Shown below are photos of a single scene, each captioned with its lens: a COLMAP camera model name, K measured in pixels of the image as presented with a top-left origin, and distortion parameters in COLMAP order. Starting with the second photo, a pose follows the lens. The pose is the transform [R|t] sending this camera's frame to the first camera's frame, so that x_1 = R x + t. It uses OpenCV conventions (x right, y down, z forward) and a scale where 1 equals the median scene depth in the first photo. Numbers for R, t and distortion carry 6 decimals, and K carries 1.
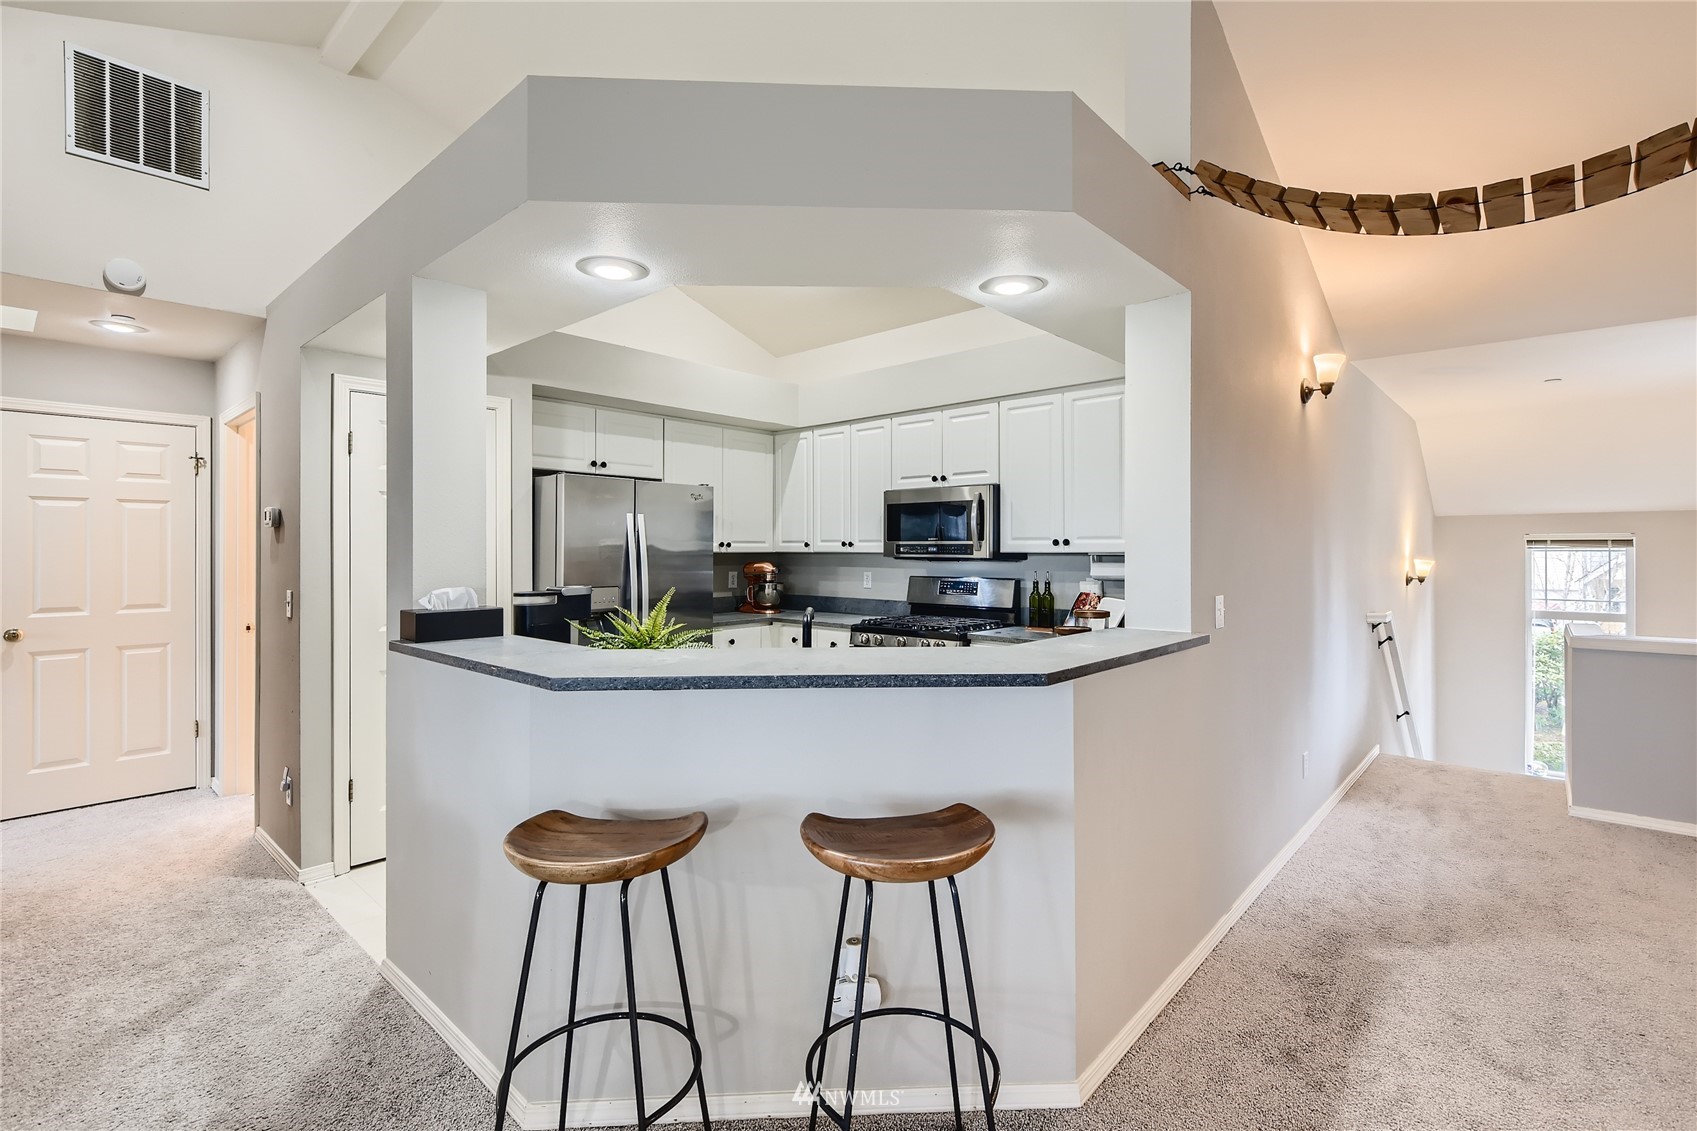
lens RADIAL K [[777.3, 0, 852.7], [0, 777.3, 547.2], [0, 0, 1]] dist [0.026050, -0.016533]
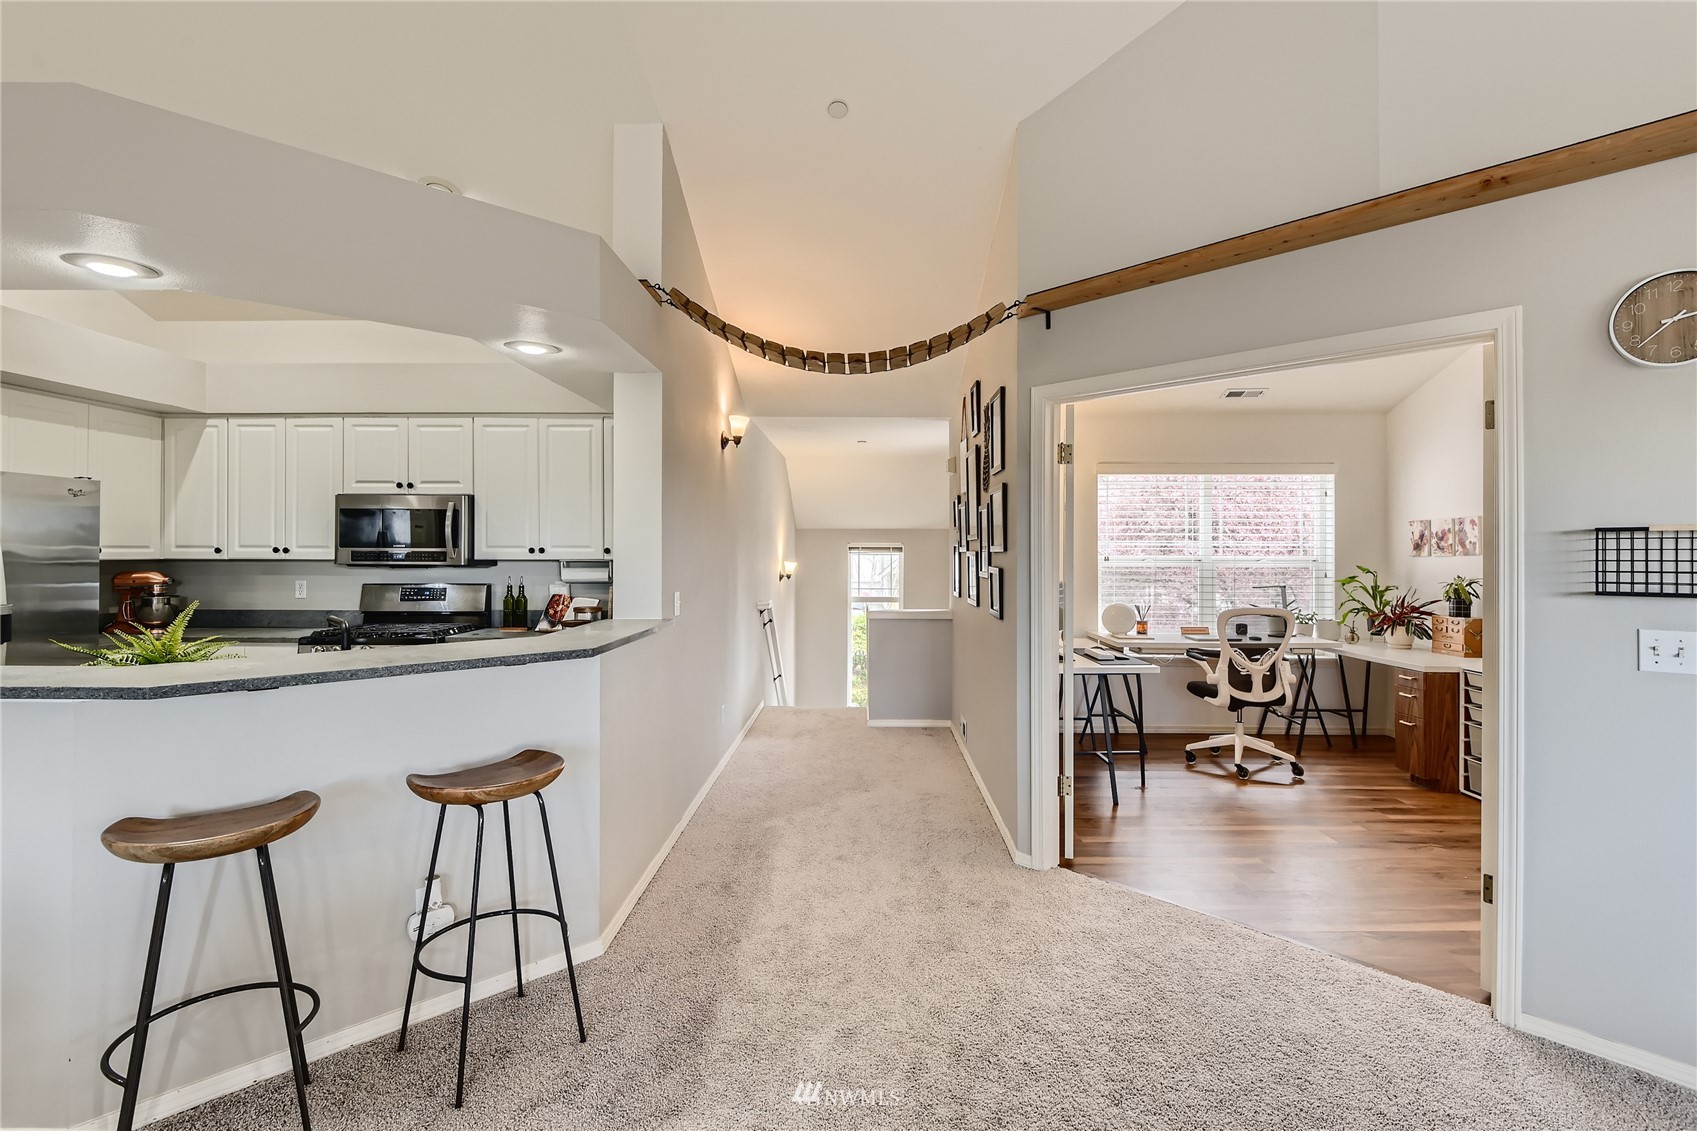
lens RADIAL K [[820.5, 0, 852.1], [0, 820.5, 549.2], [0, 0, 1]] dist [-0.000951, -0.000210]
pose [[0.756986, 0.002172, 0.653427, -0.149655], [-0.003627, 0.999993, 0.000878, -0.009790], [-0.653421, -0.003035, 0.756989, -0.182445]]
